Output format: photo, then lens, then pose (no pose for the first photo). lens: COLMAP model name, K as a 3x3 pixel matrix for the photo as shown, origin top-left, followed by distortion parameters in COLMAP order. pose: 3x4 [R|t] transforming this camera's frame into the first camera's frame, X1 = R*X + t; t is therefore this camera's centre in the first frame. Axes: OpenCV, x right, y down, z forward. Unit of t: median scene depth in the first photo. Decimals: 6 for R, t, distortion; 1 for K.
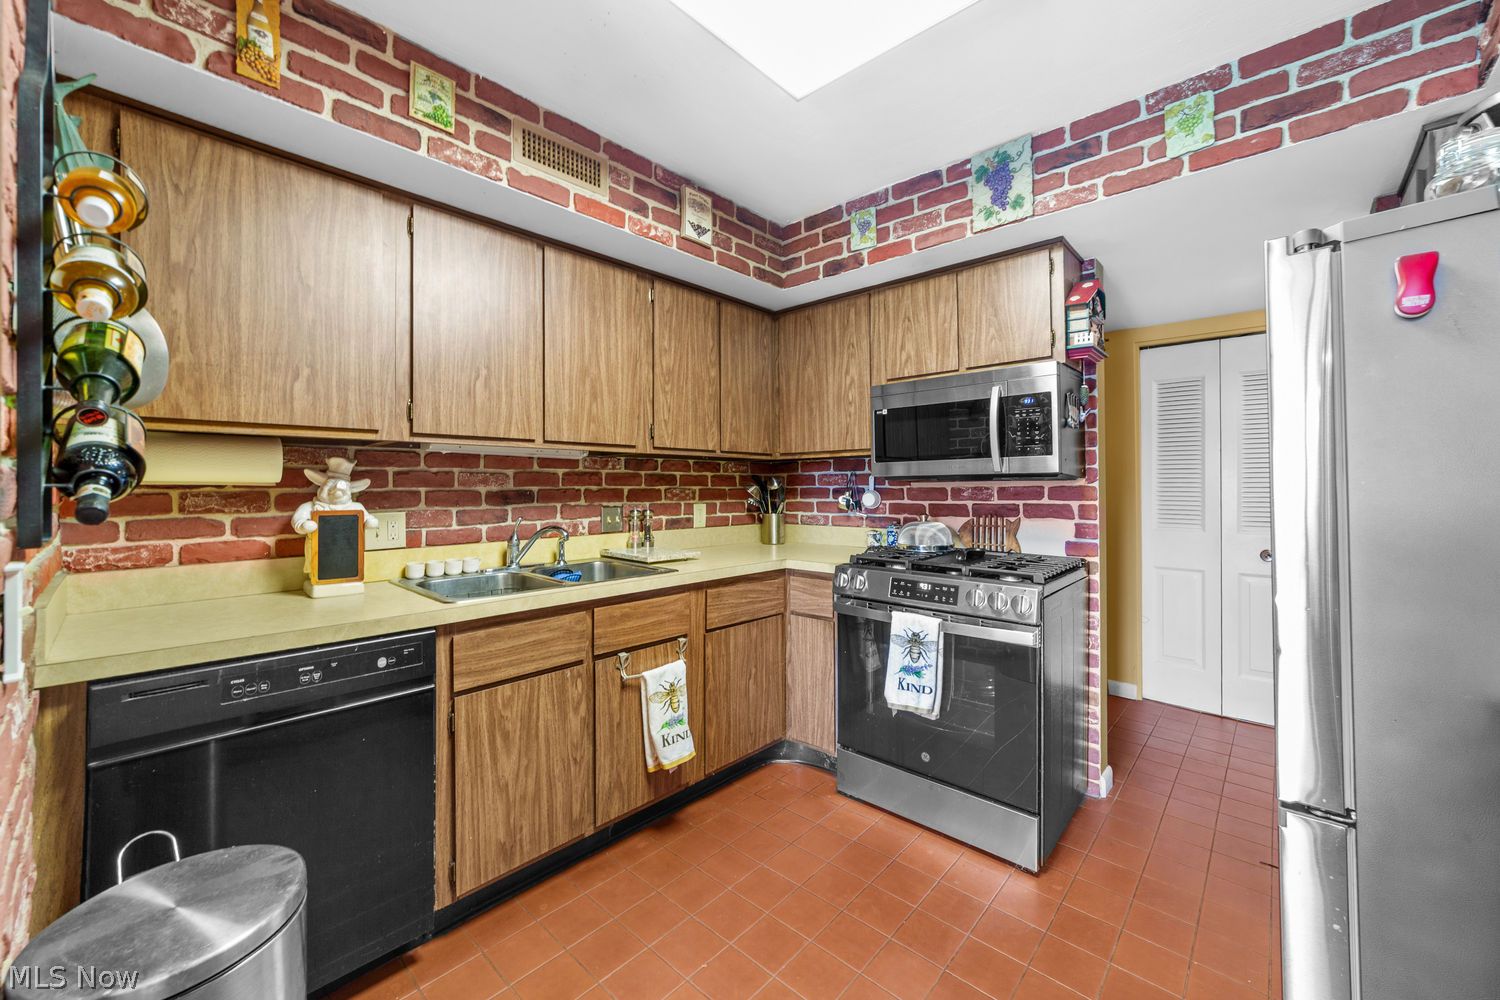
lens RADIAL K [[603.4, 0, 744.0], [0, 603.4, 471.7], [0, 0, 1]] dist [-0.001034, 0.000045]
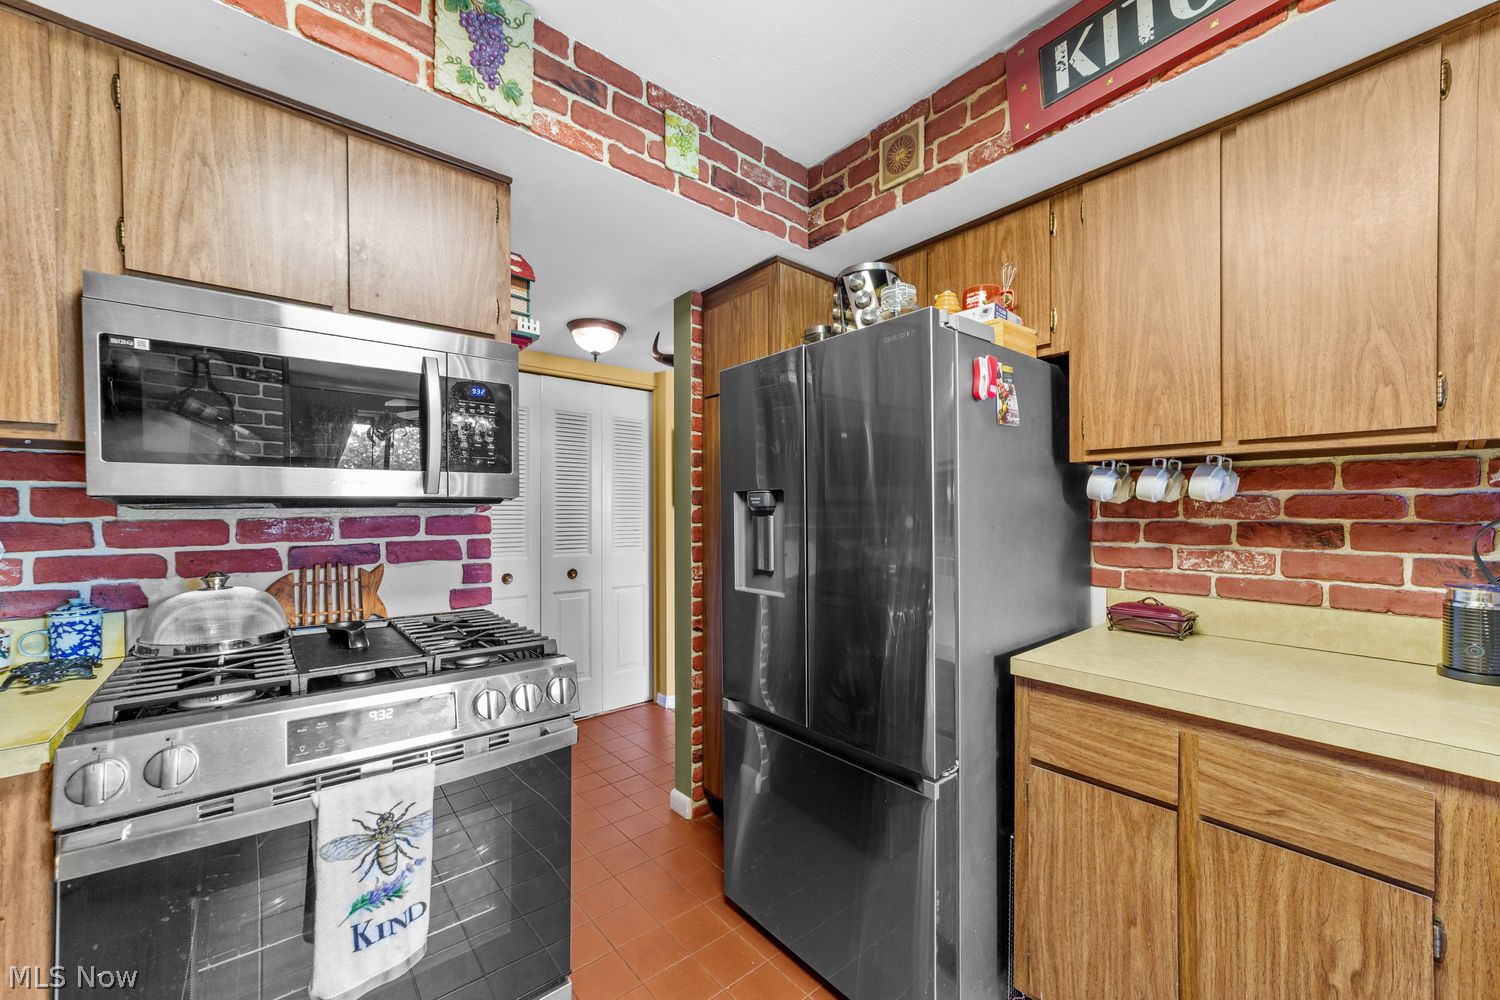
lens RADIAL K [[581.6, 0, 748.8], [0, 581.6, 509.4], [0, 0, 1]] dist [0.000160, 0.000447]
pose [[0.114062, 0.005958, 0.993456, -0.148587], [-0.019278, 0.999807, -0.003783, 0.013645], [-0.993287, -0.018721, 0.114155, 0.623740]]
